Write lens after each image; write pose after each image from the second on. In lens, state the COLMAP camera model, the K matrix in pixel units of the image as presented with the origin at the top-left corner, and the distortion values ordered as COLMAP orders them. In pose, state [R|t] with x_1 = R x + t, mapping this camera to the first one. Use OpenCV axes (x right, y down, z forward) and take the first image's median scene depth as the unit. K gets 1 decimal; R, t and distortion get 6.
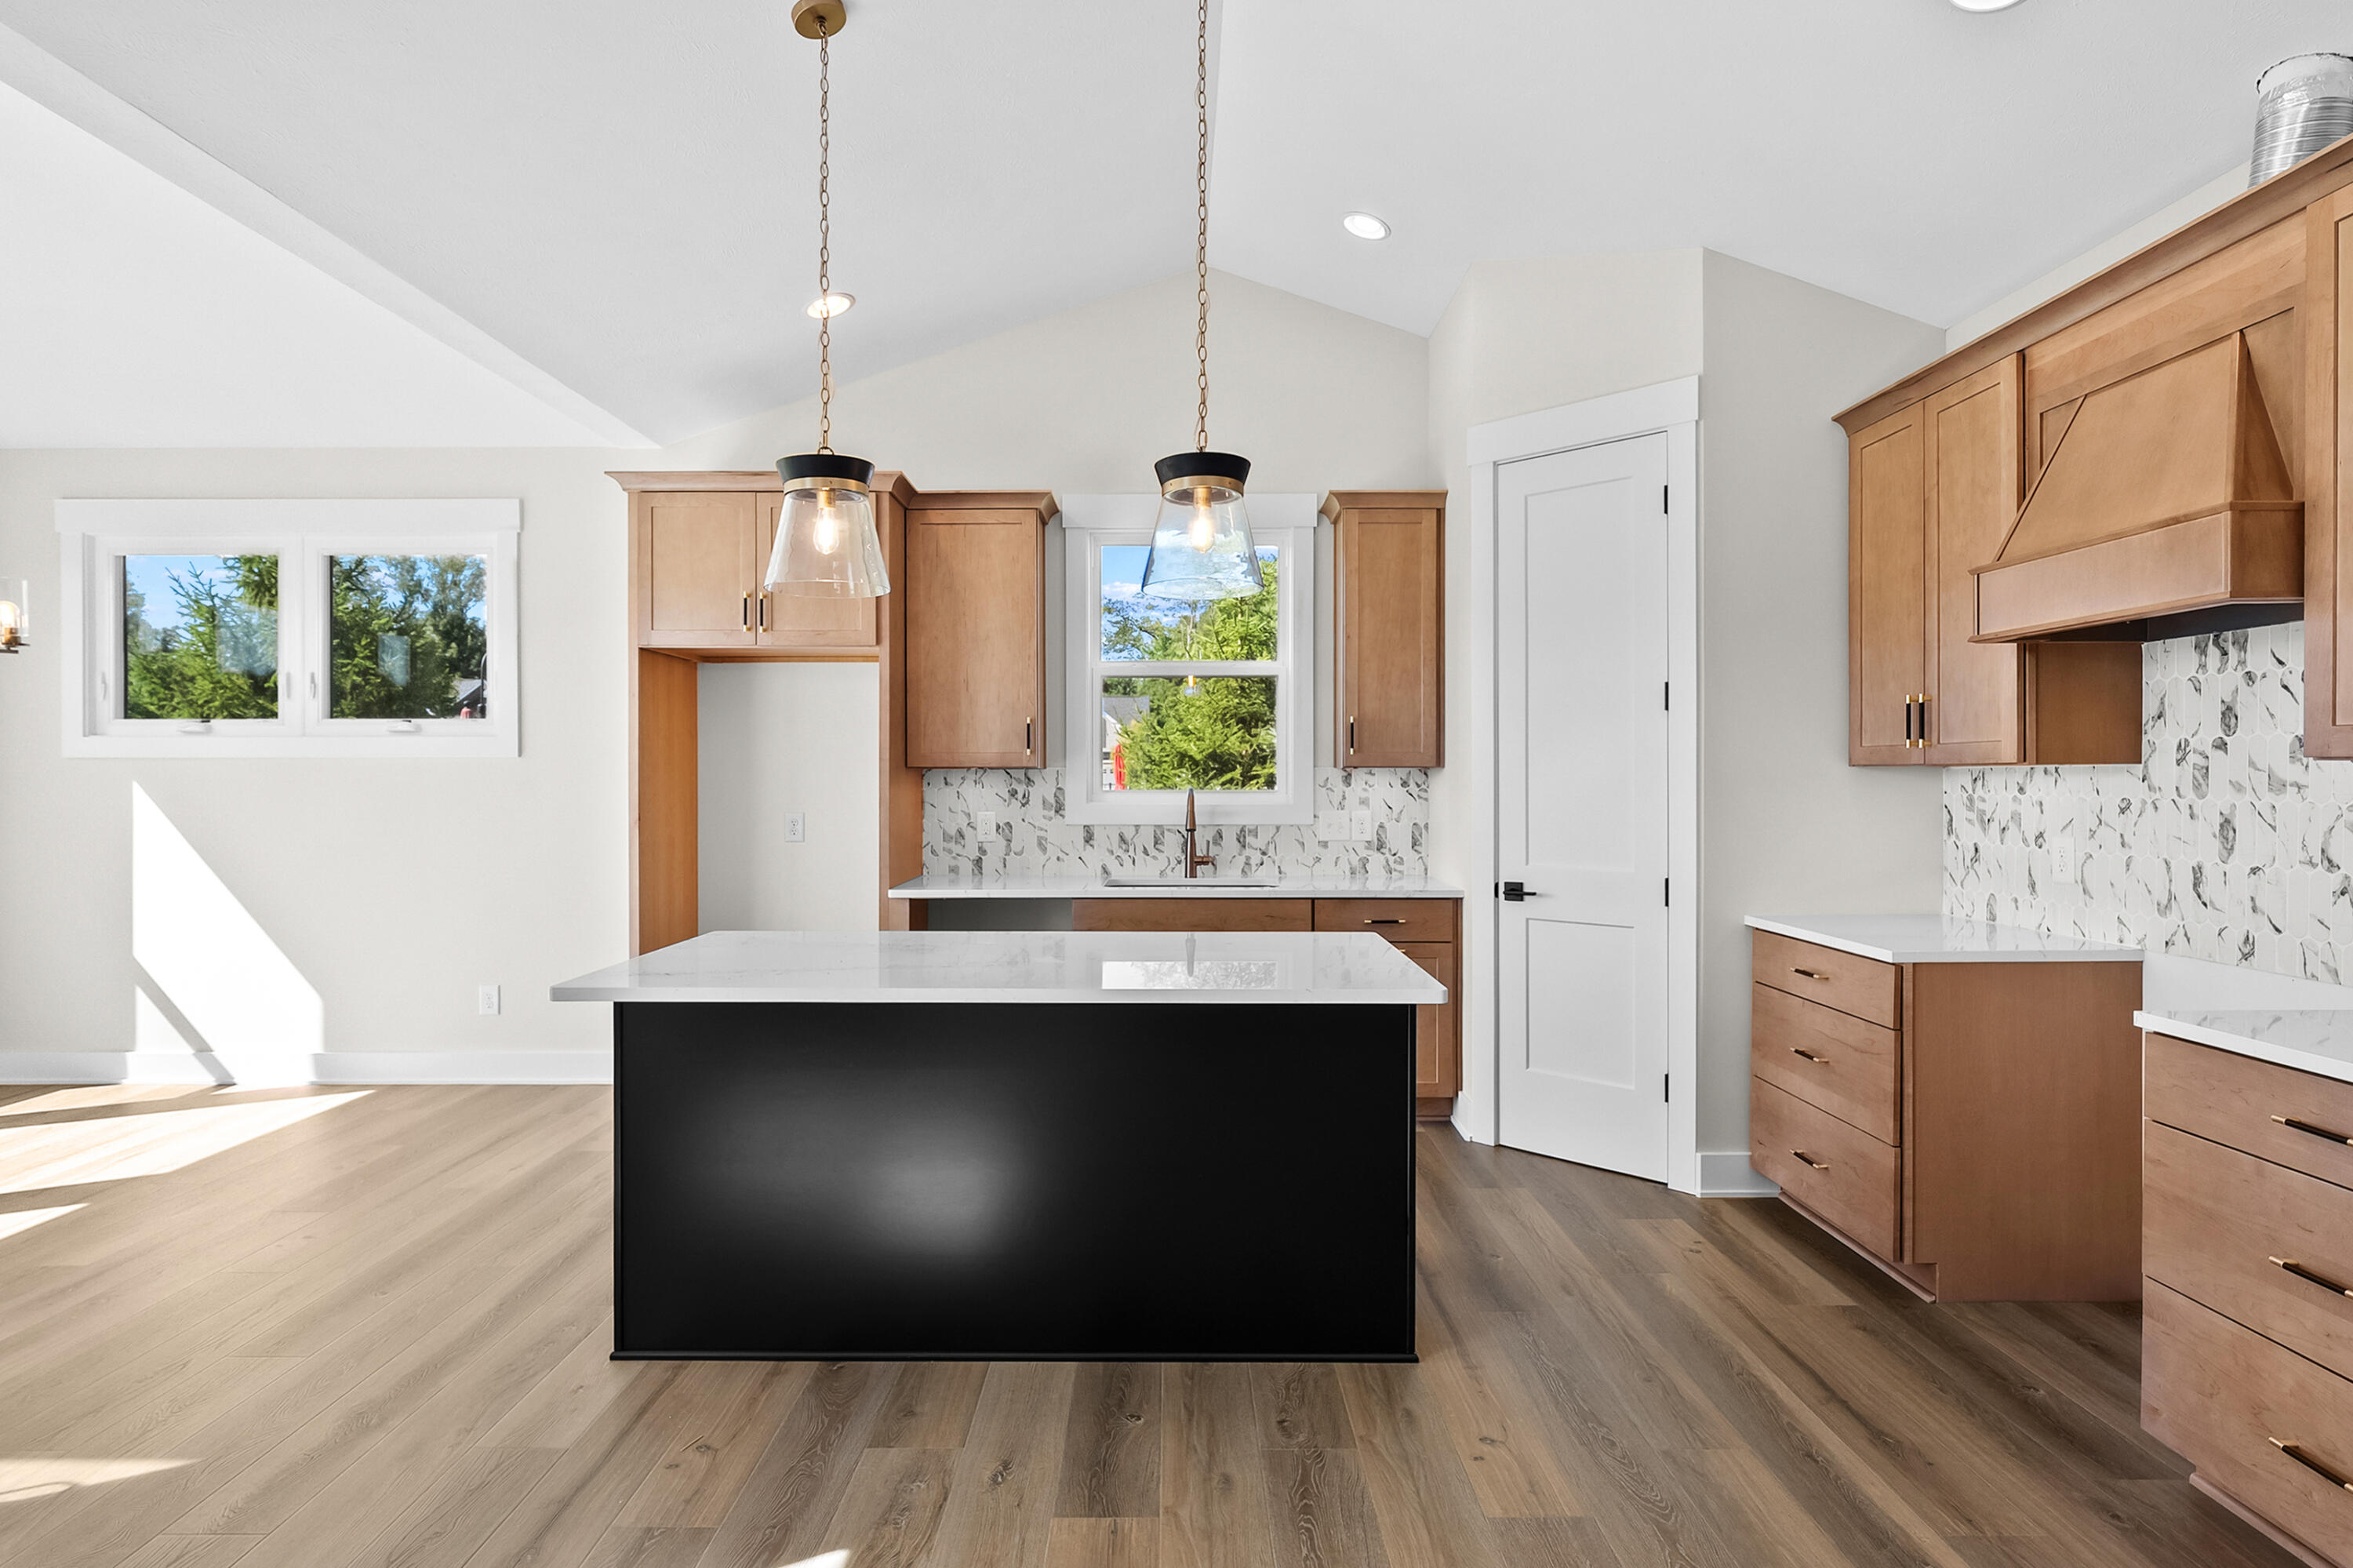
lens RADIAL K [[1204.9, 0, 1173.0], [0, 1204.9, 780.4], [0, 0, 1]] dist [-0.005828, 0.000889]
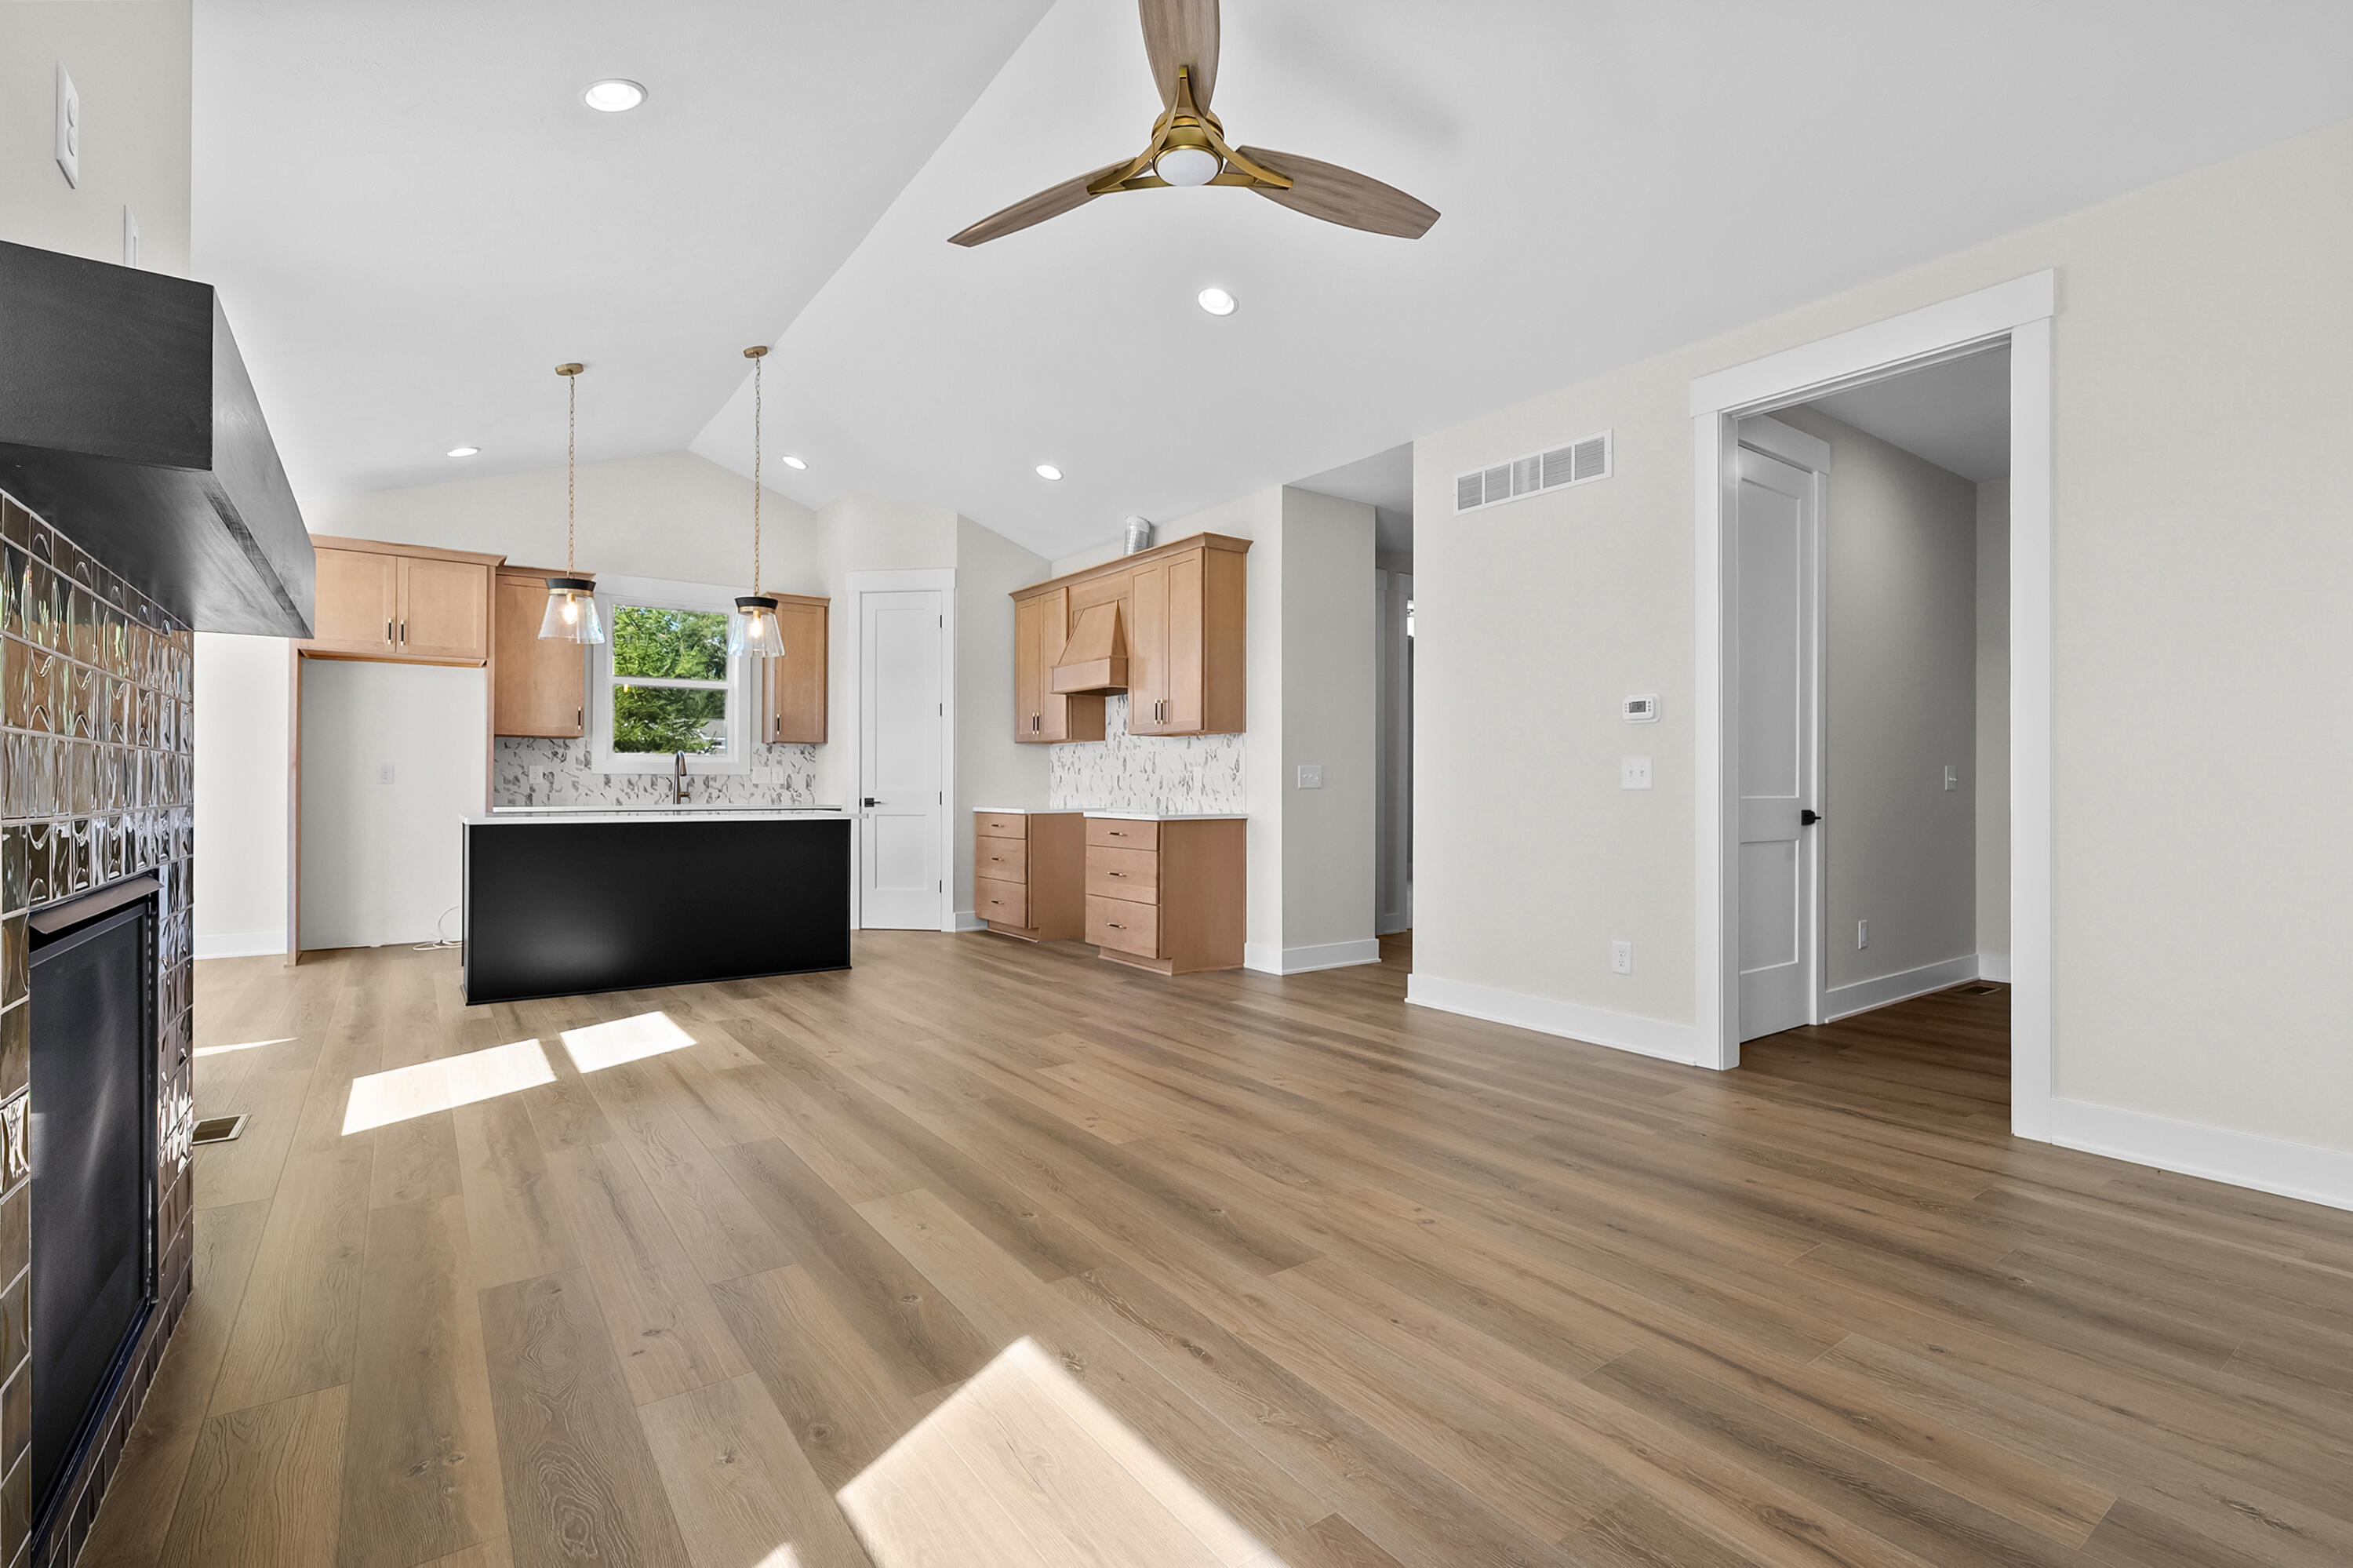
lens RADIAL K [[1065.5, 0, 1176.3], [0, 1065.5, 777.1], [0, 0, 1]] dist [-0.003578, 0.000230]
pose [[0.811046, 0.006911, 0.584942, -0.348648], [-0.000785, 0.999942, -0.010726, 0.067543], [-0.584982, 0.008240, 0.811004, -0.763725]]
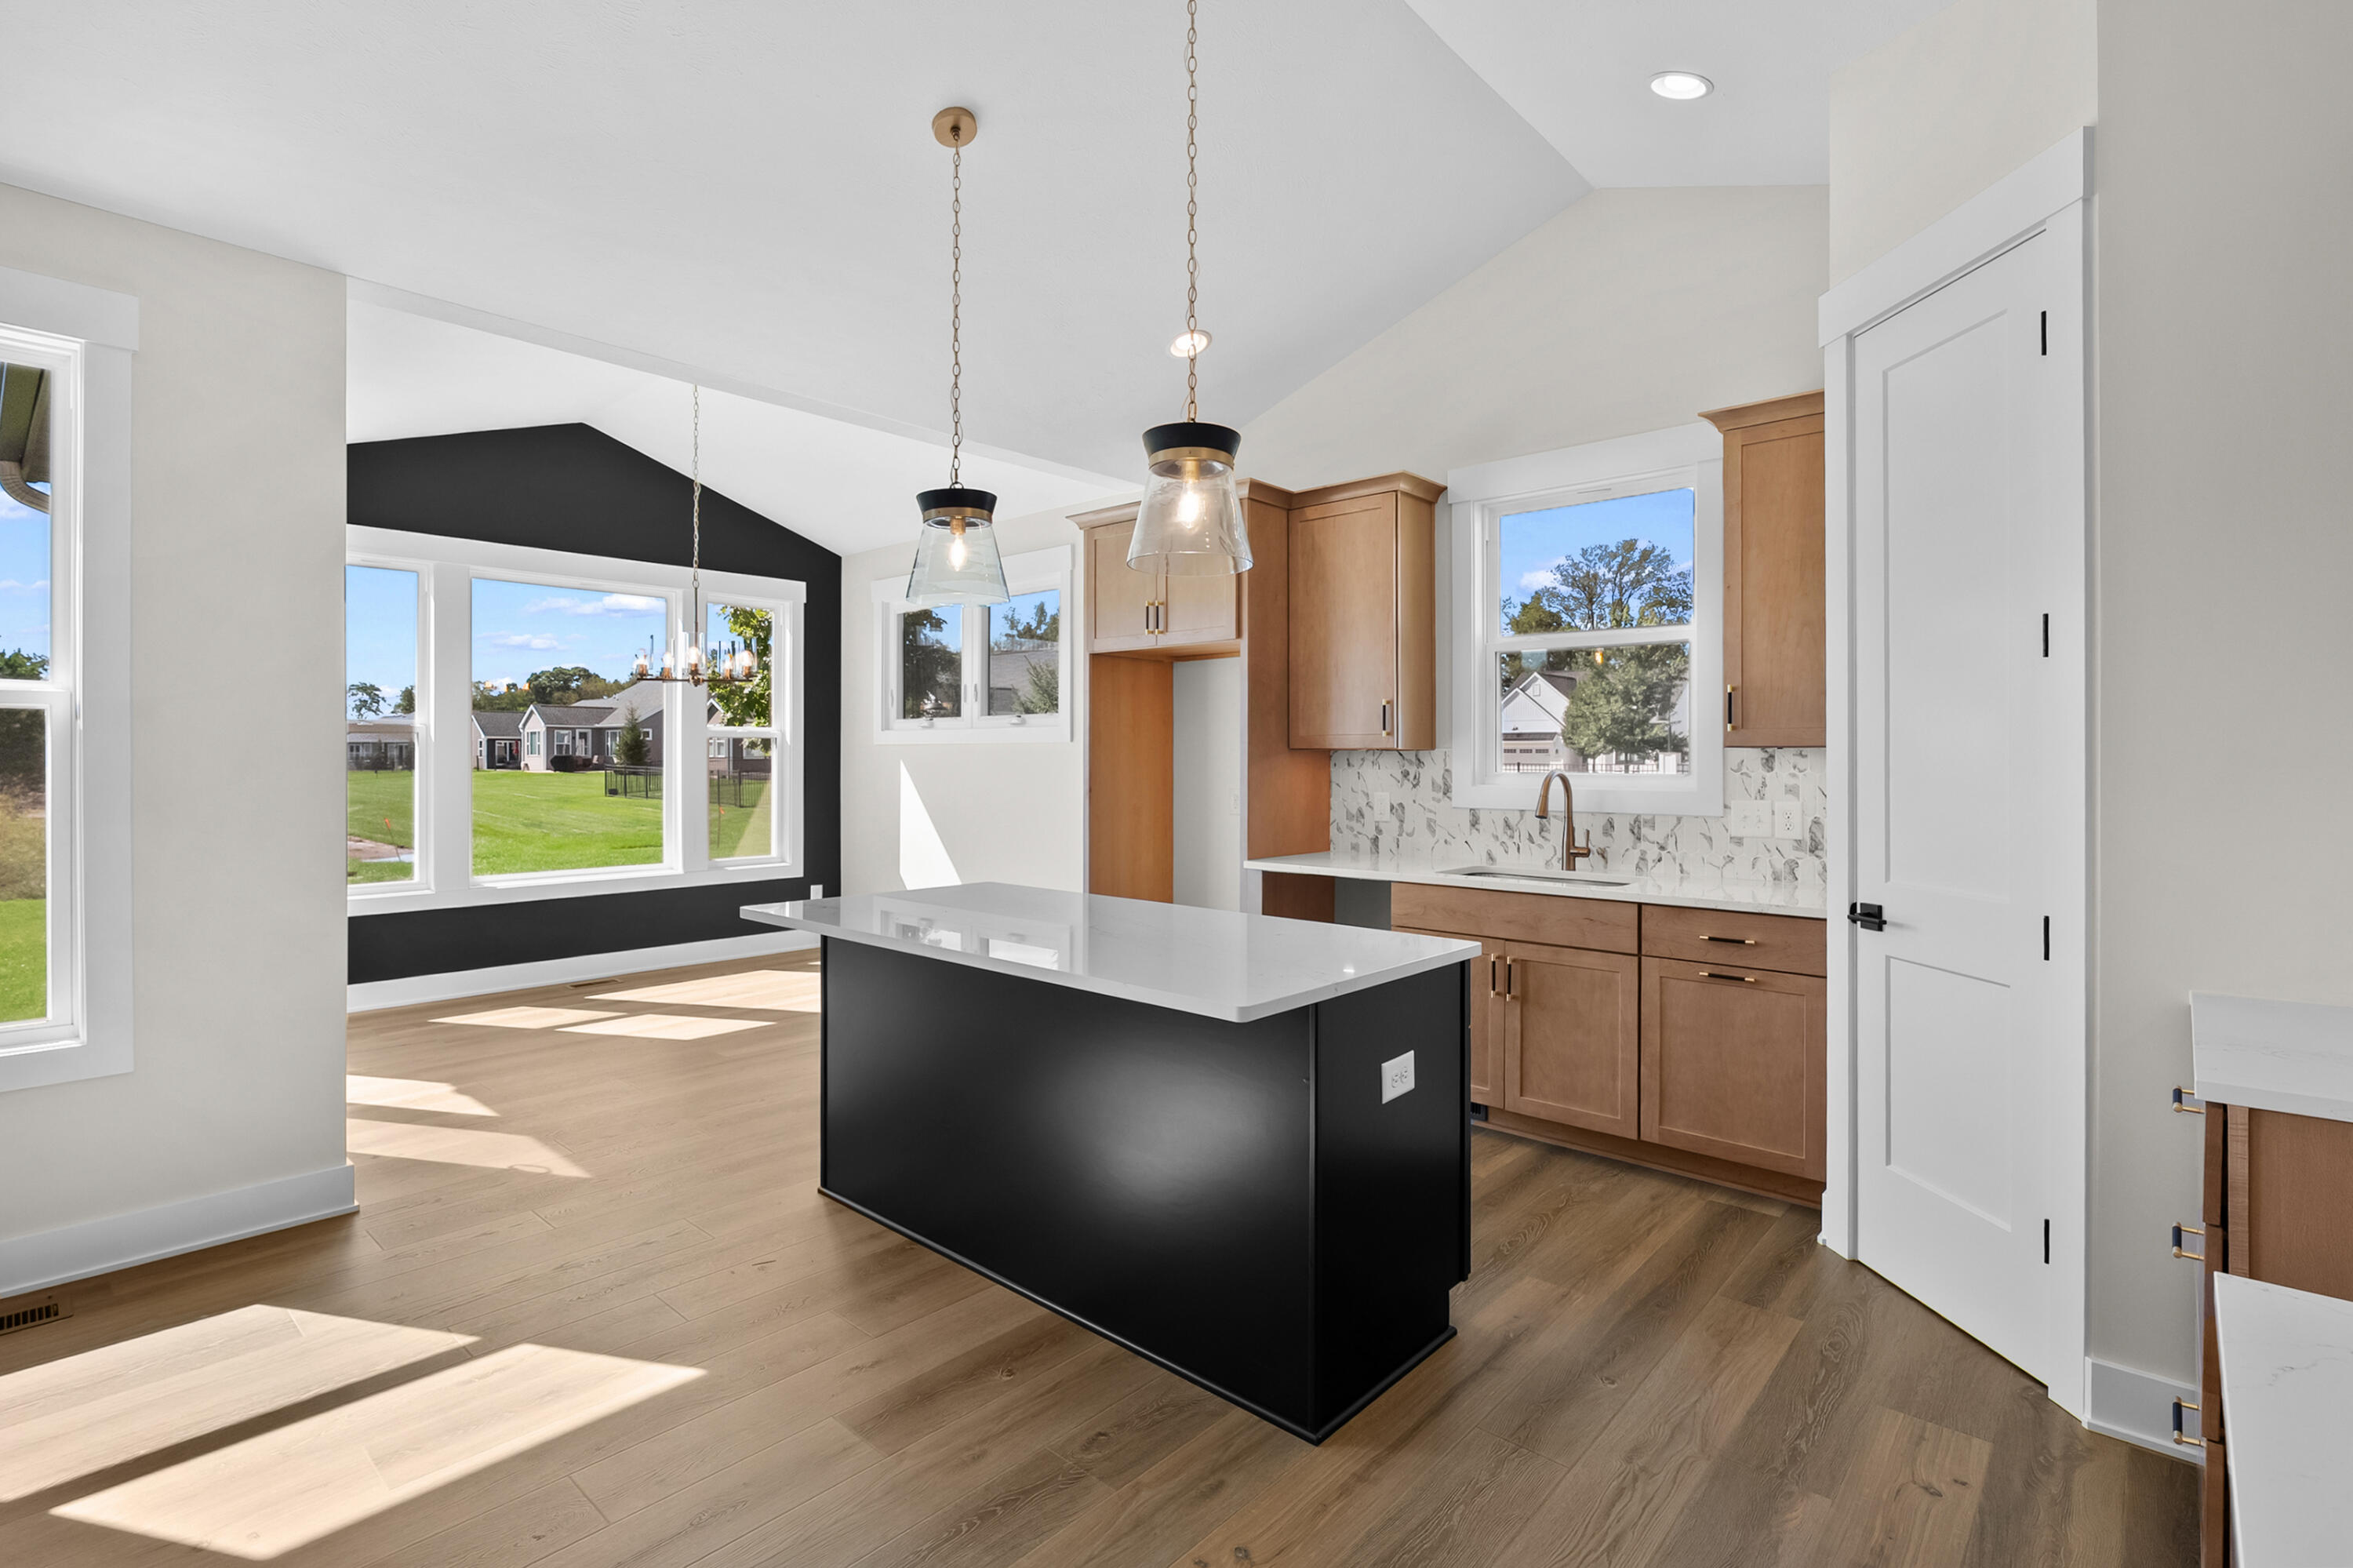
lens RADIAL K [[1107.6, 0, 1181.2], [0, 1107.6, 753.0], [0, 0, 1]] dist [-0.004026, -0.000024]
pose [[0.745033, -0.000562, -0.667027, 0.414901], [-0.004469, 0.999973, -0.005834, -0.001243], [0.667012, 0.007327, 0.745011, 0.220951]]
